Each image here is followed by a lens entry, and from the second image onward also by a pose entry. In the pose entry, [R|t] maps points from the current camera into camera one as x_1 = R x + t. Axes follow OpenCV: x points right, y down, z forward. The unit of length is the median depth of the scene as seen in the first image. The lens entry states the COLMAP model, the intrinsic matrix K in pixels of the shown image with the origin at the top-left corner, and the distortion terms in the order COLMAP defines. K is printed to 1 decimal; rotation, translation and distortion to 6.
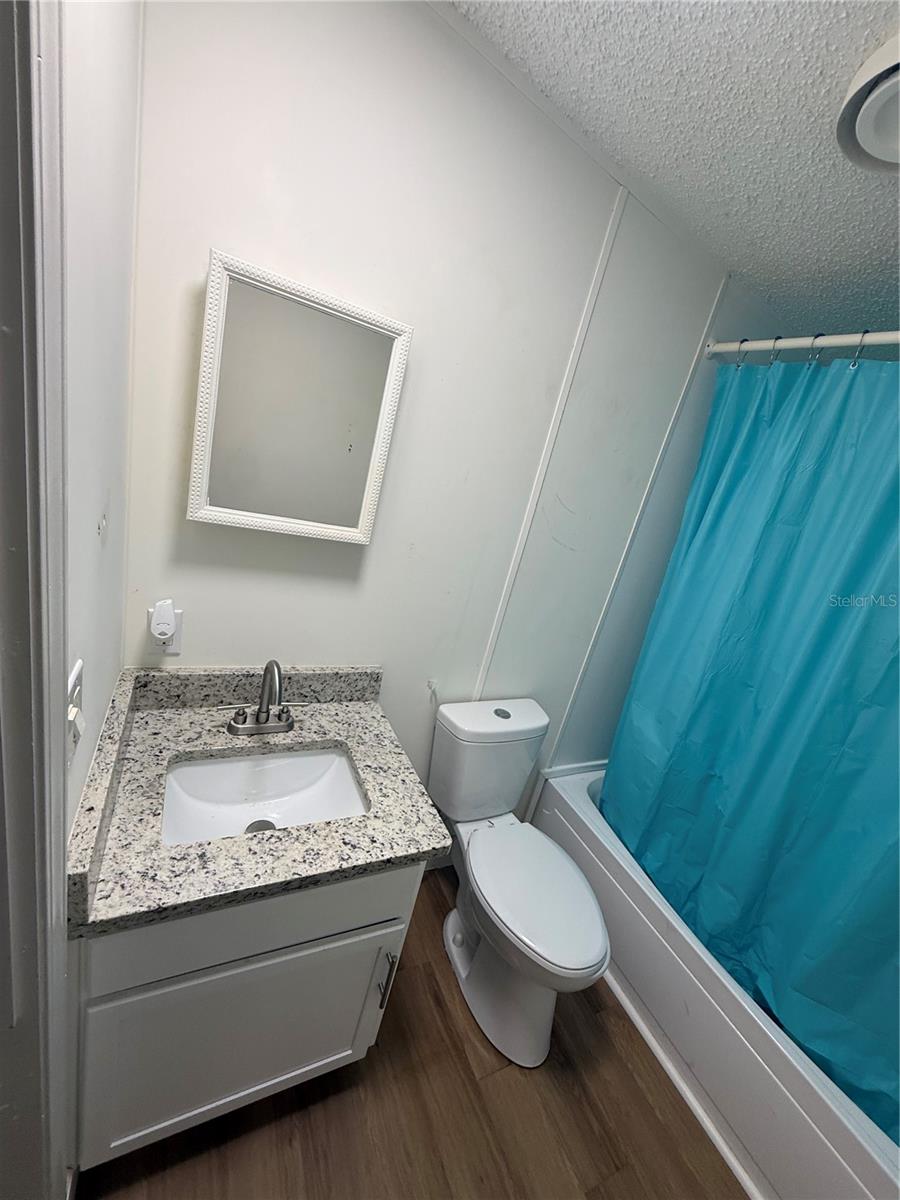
lens RADIAL K [[476.5, 0, 450.0], [0, 476.5, 599.7], [0, 0, 1]] dist [0.003417, -0.000659]
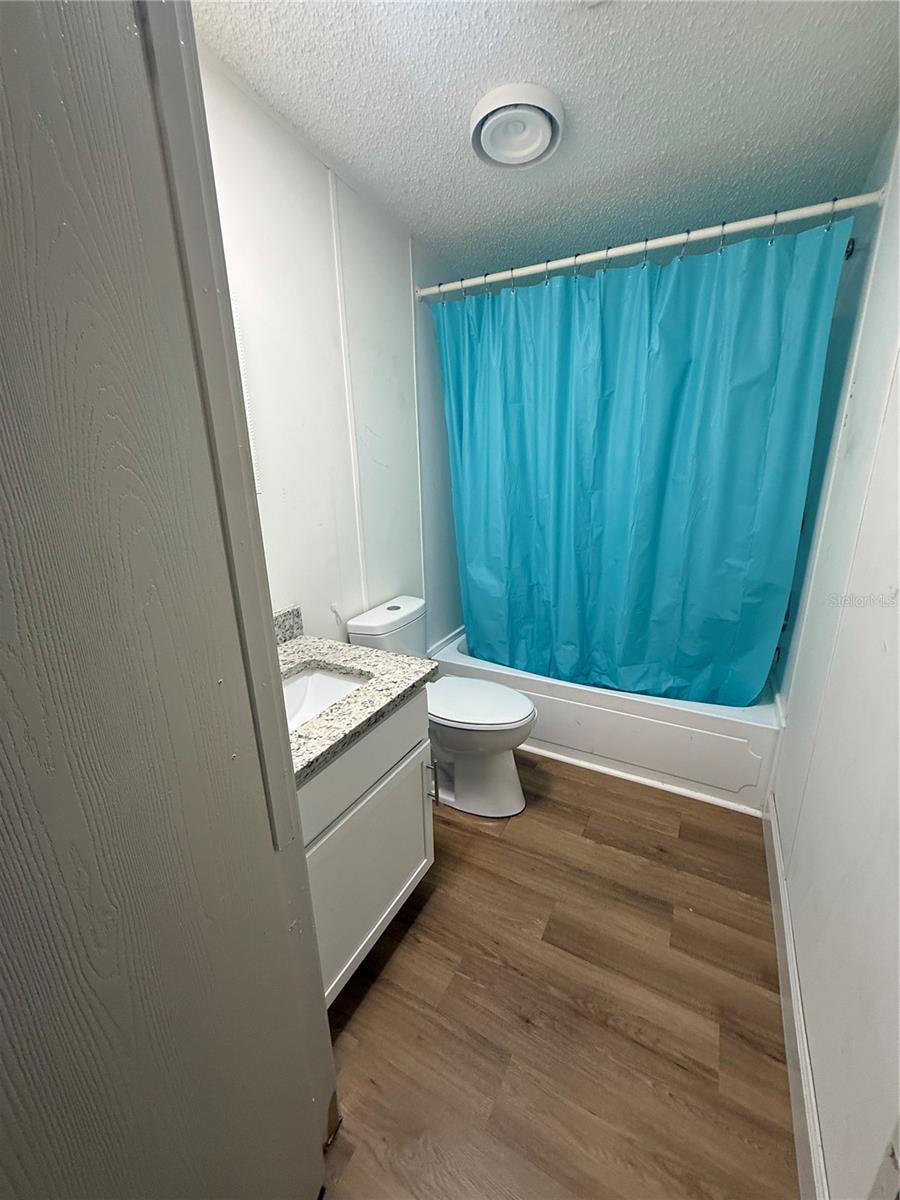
lens RADIAL K [[476.5, 0, 450.6], [0, 476.5, 599.6], [0, 0, 1]] dist [0.003417, -0.000659]
pose [[0.788081, -0.402864, 0.465434, -0.396950], [0.381698, 0.913006, 0.143970, 0.113179], [-0.482944, 0.064195, 0.873295, -0.179855]]
